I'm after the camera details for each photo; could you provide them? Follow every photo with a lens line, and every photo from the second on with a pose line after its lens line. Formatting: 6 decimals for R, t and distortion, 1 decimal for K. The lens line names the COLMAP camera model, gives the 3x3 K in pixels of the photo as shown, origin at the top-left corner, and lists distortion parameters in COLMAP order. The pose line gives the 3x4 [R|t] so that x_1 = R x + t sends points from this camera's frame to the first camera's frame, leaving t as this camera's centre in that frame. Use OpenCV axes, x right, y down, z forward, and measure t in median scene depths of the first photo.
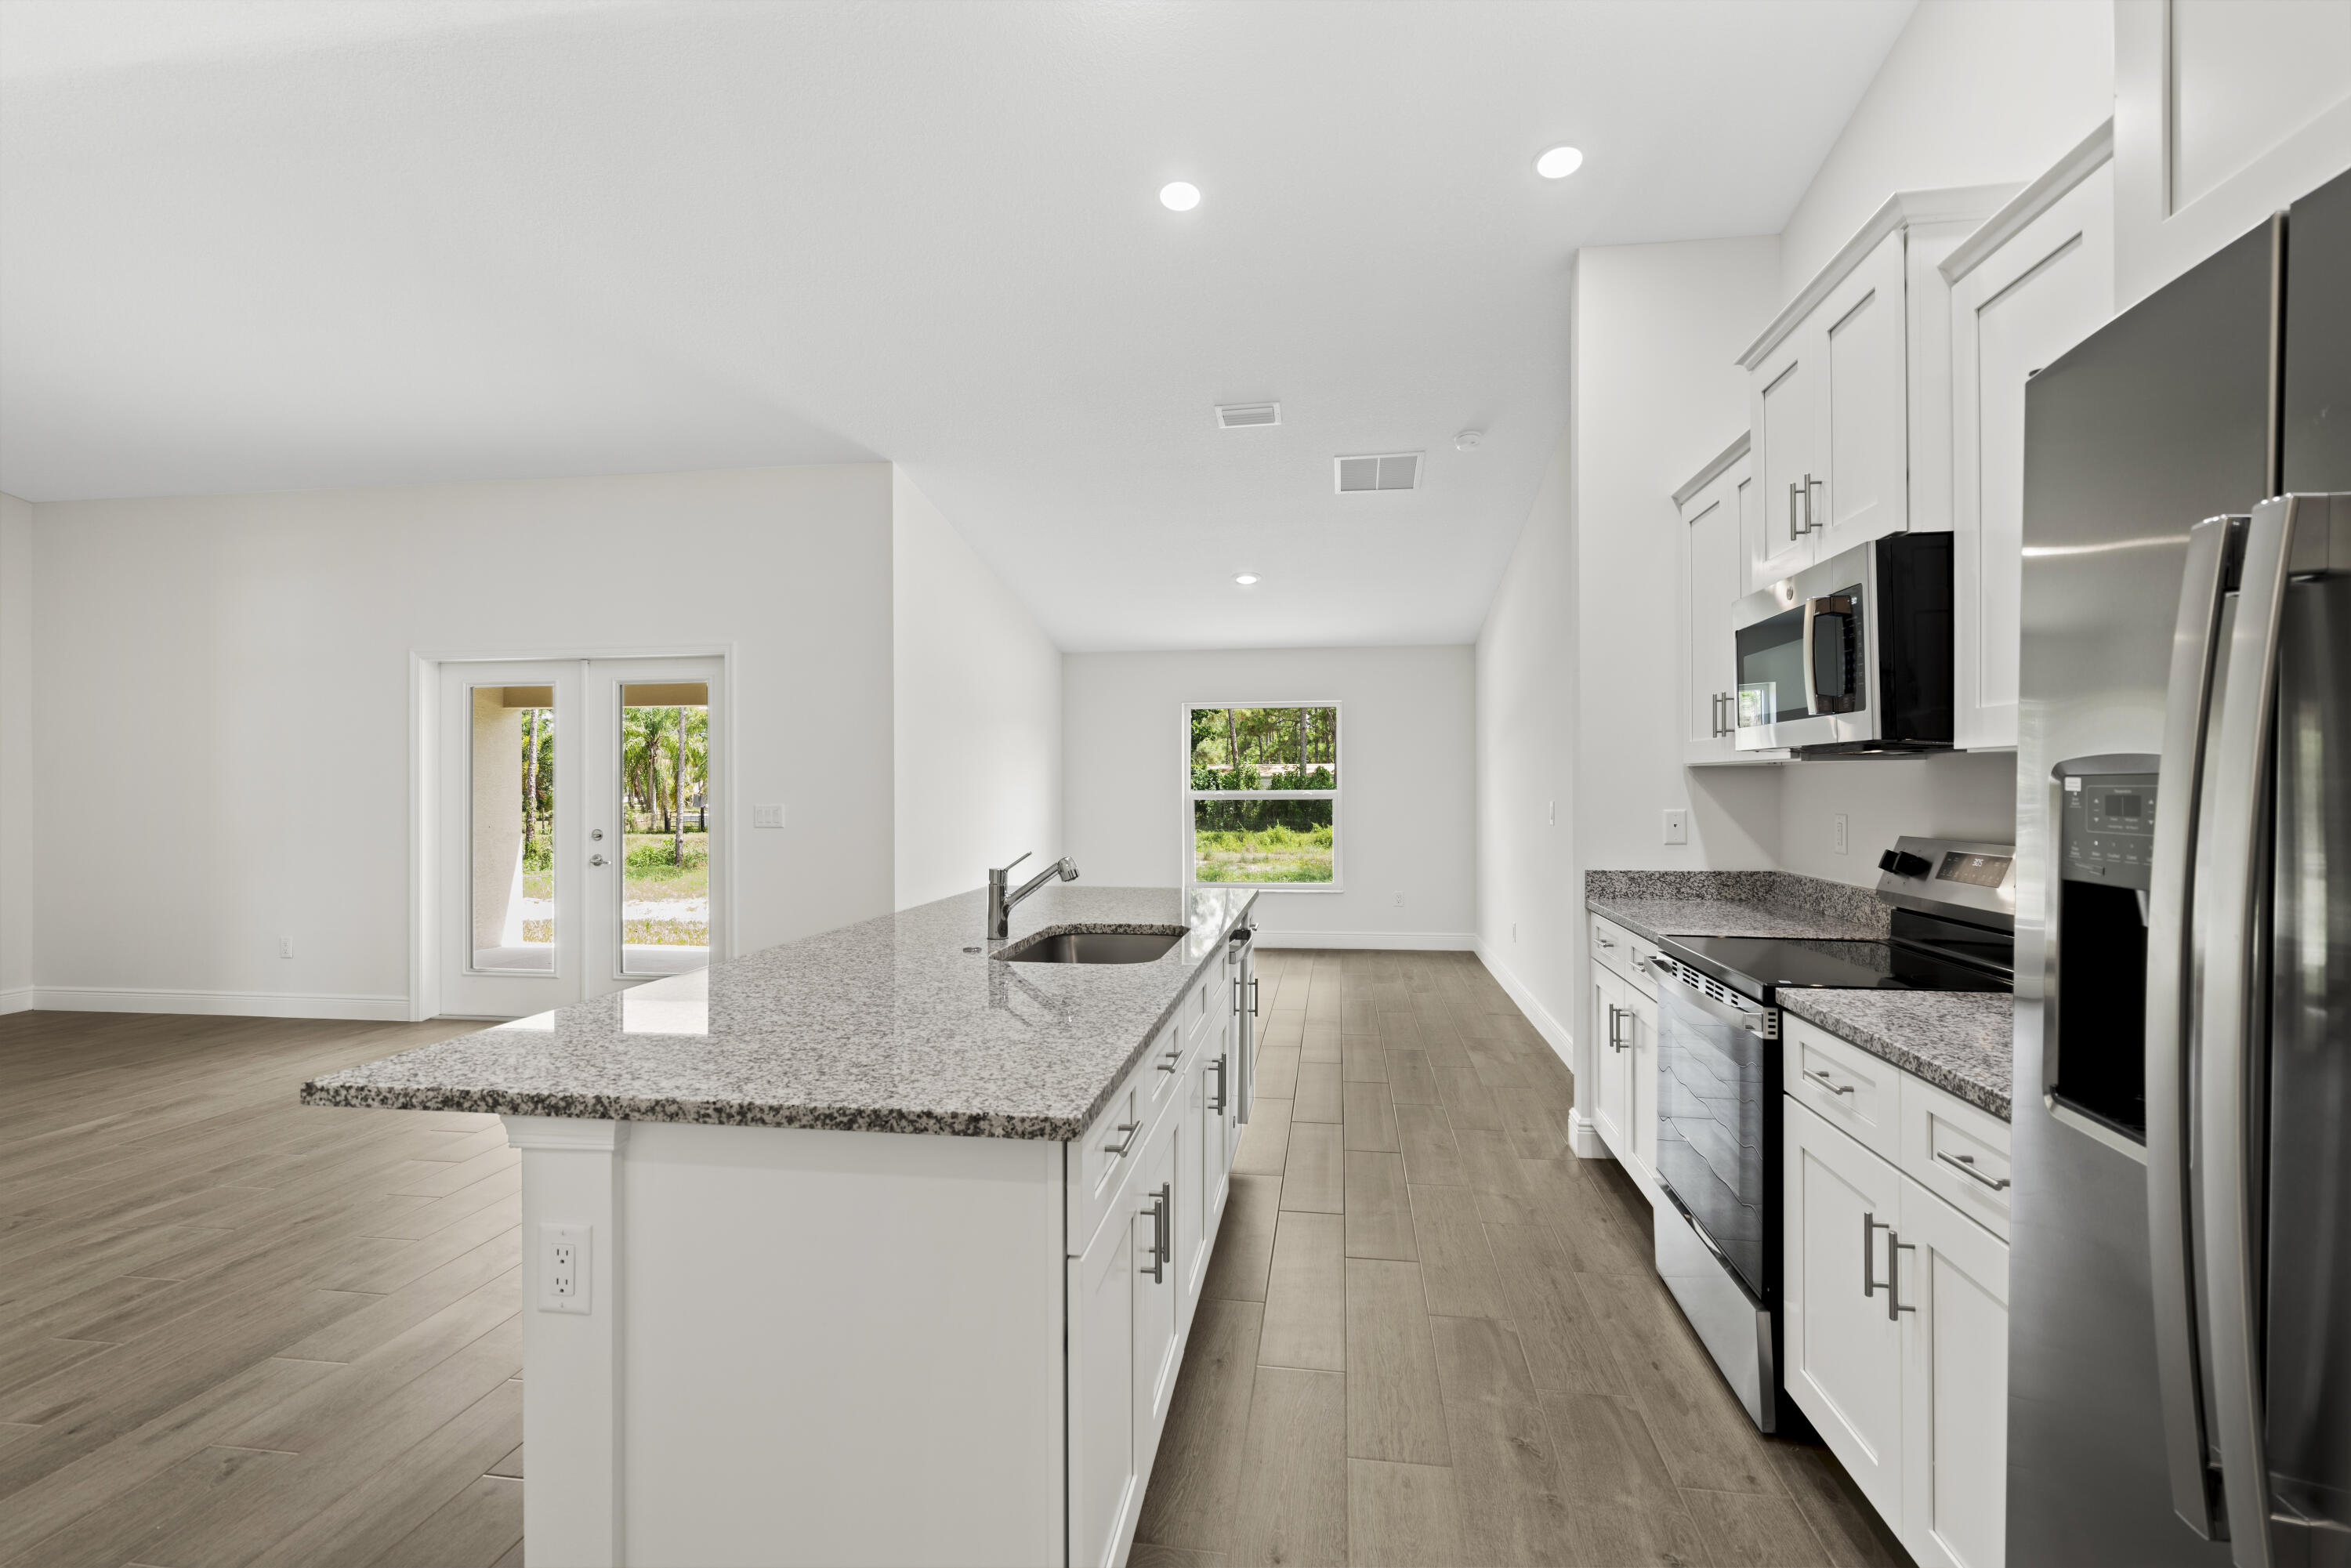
lens RADIAL K [[1098.0, 0, 1175.5], [0, 1098.0, 784.0], [0, 0, 1]] dist [-0.001084, -0.000442]
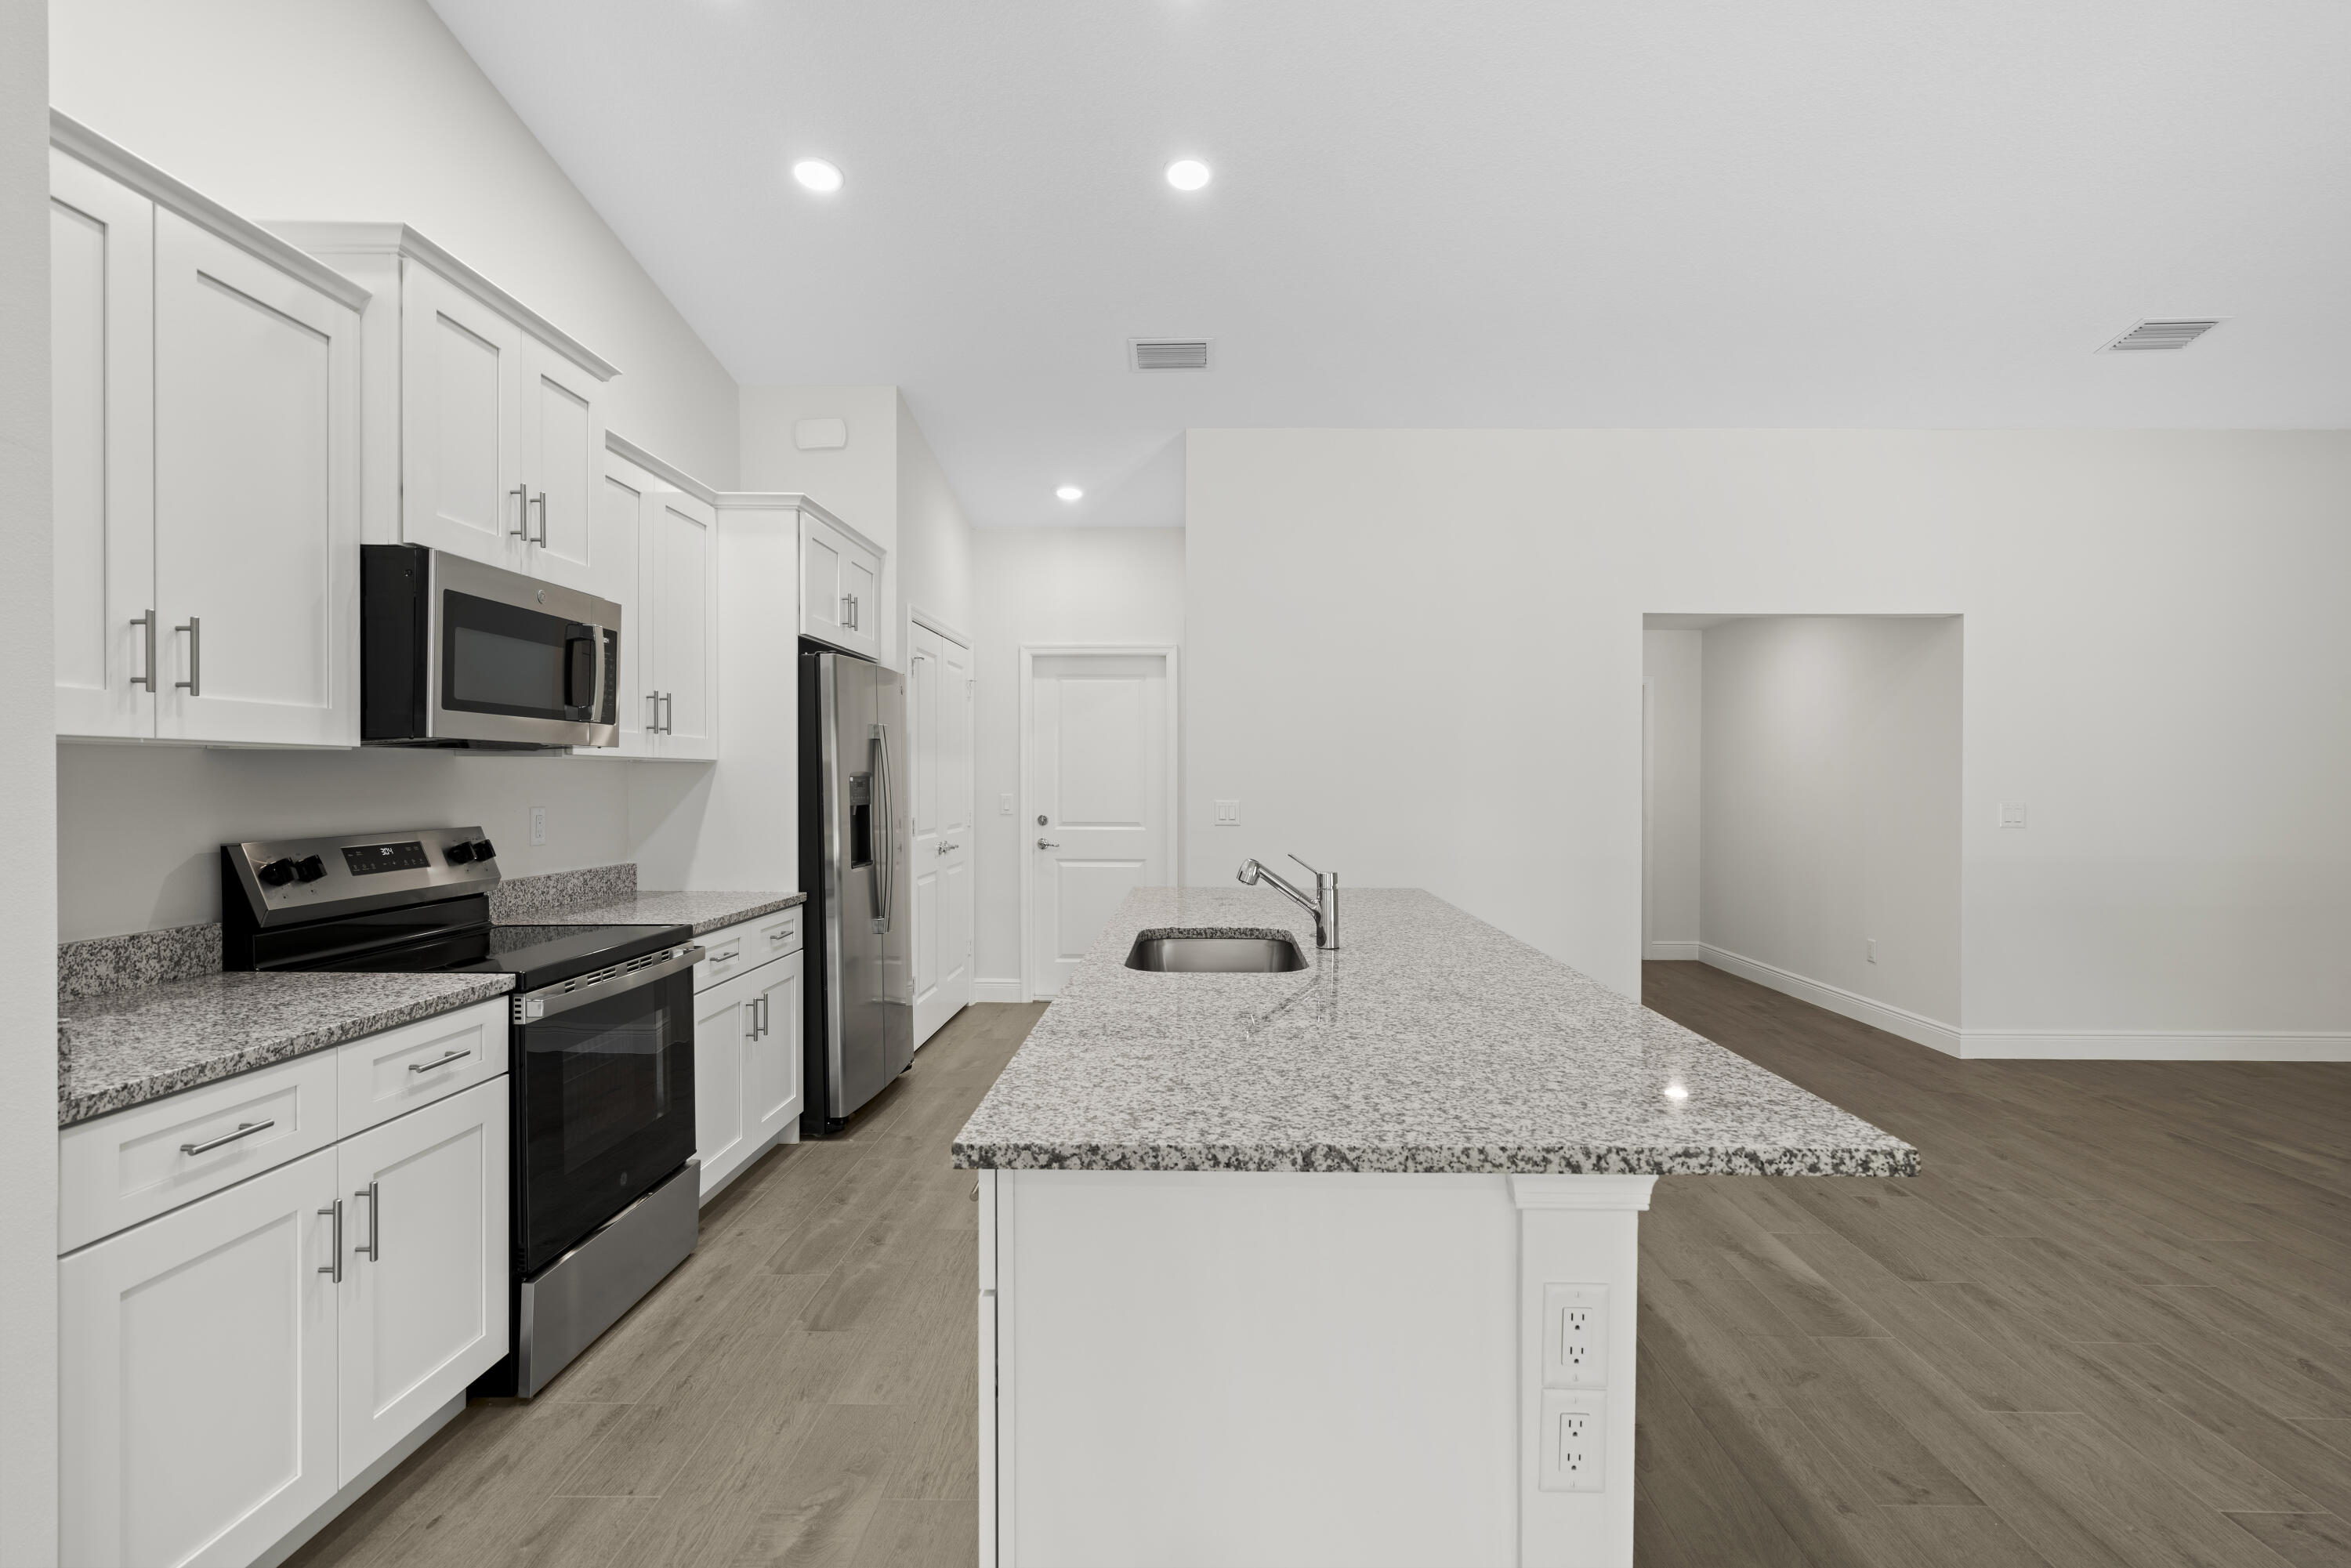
lens RADIAL K [[1114.9, 0, 1175.5], [0, 1114.9, 784.0], [0, 0, 1]] dist [-0.009510, 0.000284]
pose [[-0.992622, -0.003301, -0.121202, 0.087463], [-0.003692, 0.999989, 0.003006, 0.000761], [0.121191, 0.003431, -0.992623, 2.021520]]
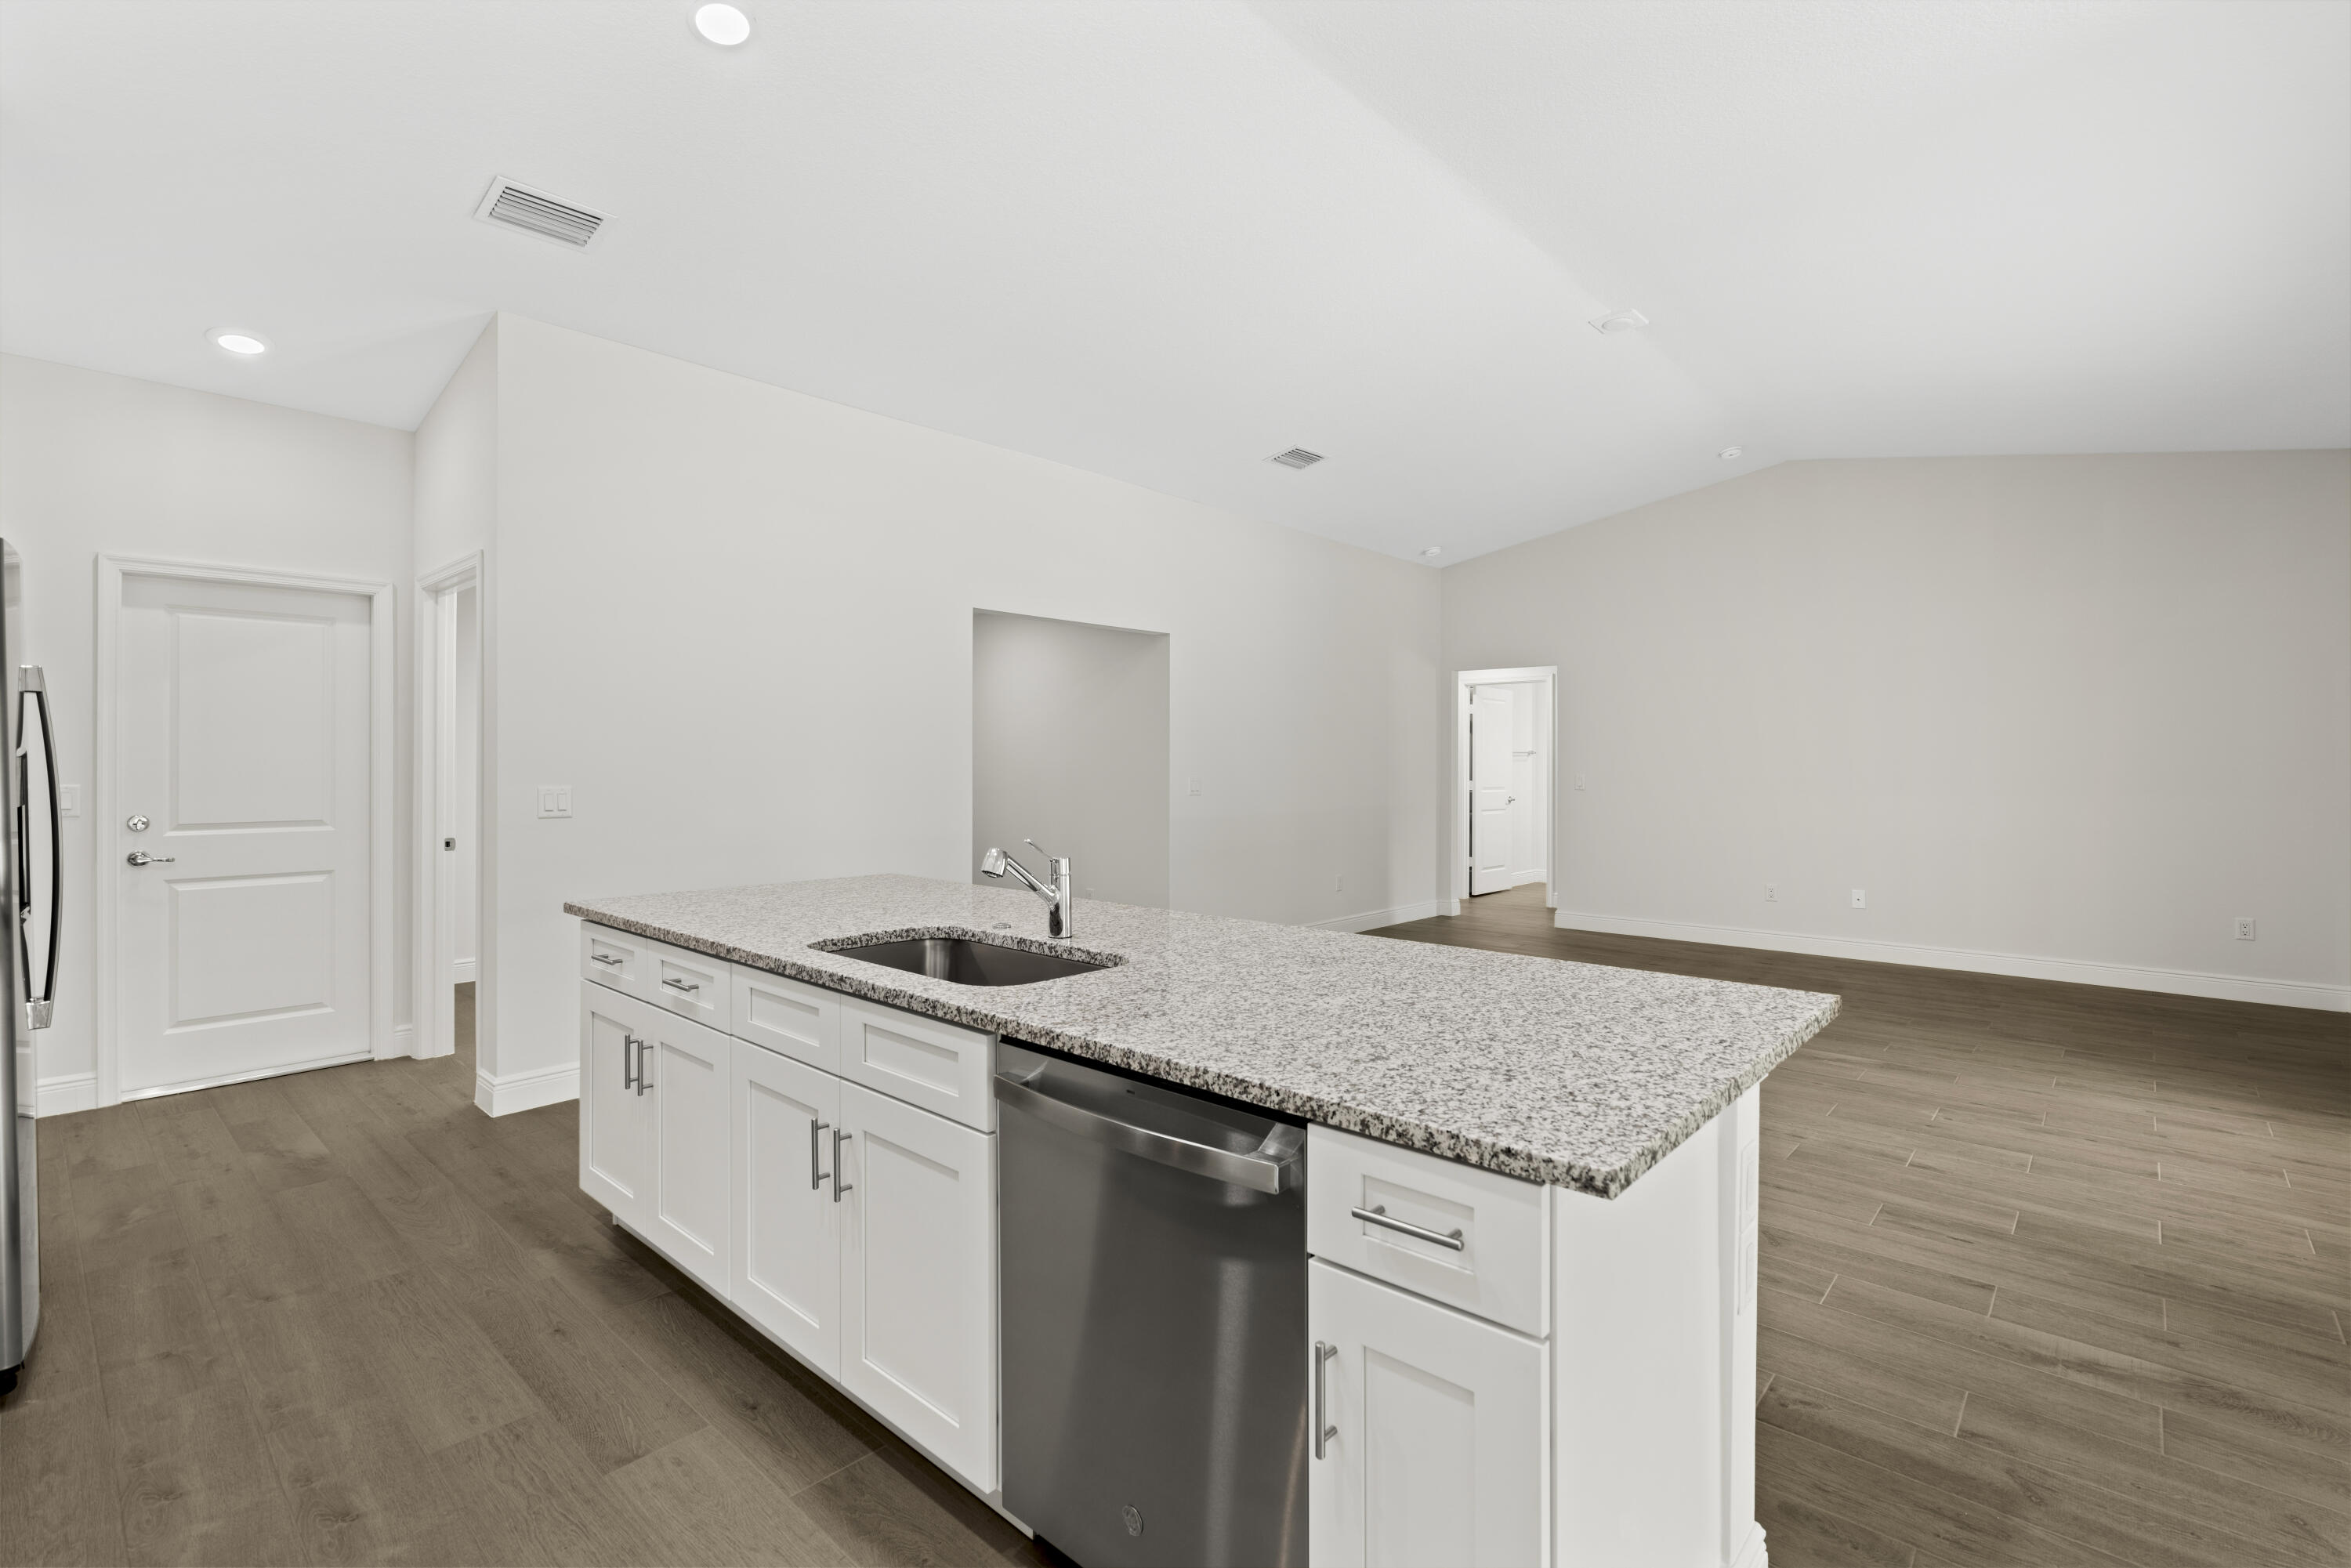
lens RADIAL K [[1071.1, 0, 1167.4], [0, 1071.1, 752.8], [0, 0, 1]] dist [-0.003024, 0.000364]
pose [[-0.563627, -0.007214, -0.825998, 0.532267], [-0.000100, 0.999962, -0.008665, 0.000259], [0.826029, -0.004801, -0.563607, 1.648596]]
